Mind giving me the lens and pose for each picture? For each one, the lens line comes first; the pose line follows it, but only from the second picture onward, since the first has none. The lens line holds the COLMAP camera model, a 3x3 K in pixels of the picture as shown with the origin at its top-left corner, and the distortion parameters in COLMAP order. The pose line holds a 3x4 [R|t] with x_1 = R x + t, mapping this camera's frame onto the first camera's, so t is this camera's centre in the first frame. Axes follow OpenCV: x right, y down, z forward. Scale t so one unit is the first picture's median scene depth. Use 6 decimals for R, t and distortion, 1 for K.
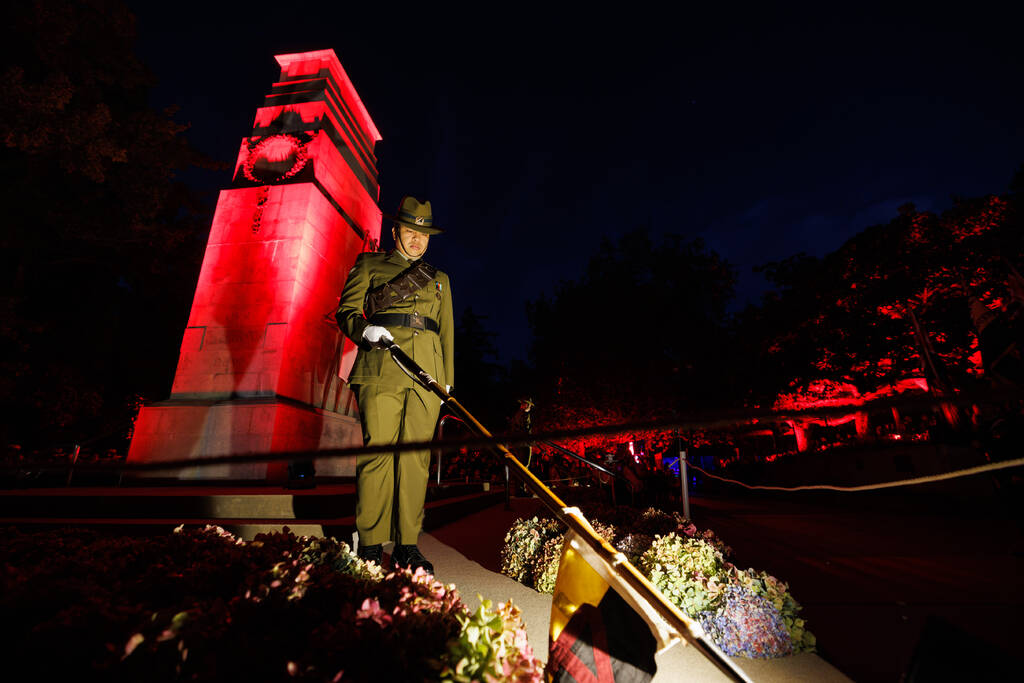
lens RADIAL K [[427.8, 0, 510.1], [0, 427.8, 343.0], [0, 0, 1]] dist [-0.003272, 0.000597]
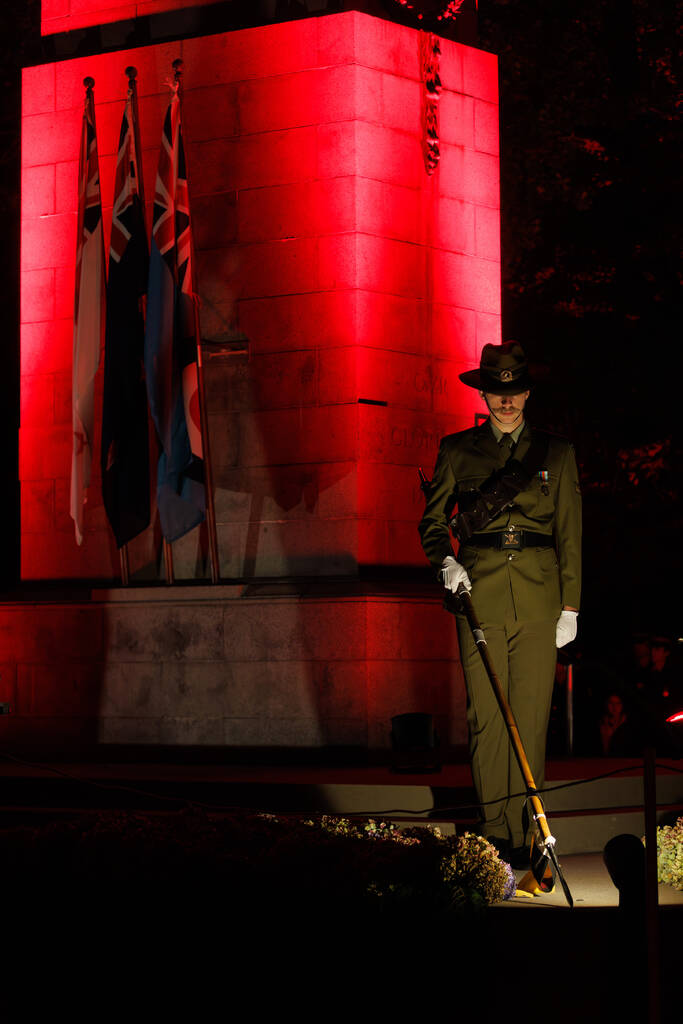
lens RADIAL K [[2971.3, 0, 341.9], [0, 2971.3, 512.3], [0, 0, 1]] dist [-0.377003, 0.000000]
pose [[-0.474925, -0.047086, -0.878766, 1.829838], [0.274121, 0.940972, -0.198566, 0.666100], [0.836244, -0.335192, -0.433984, 2.287688]]
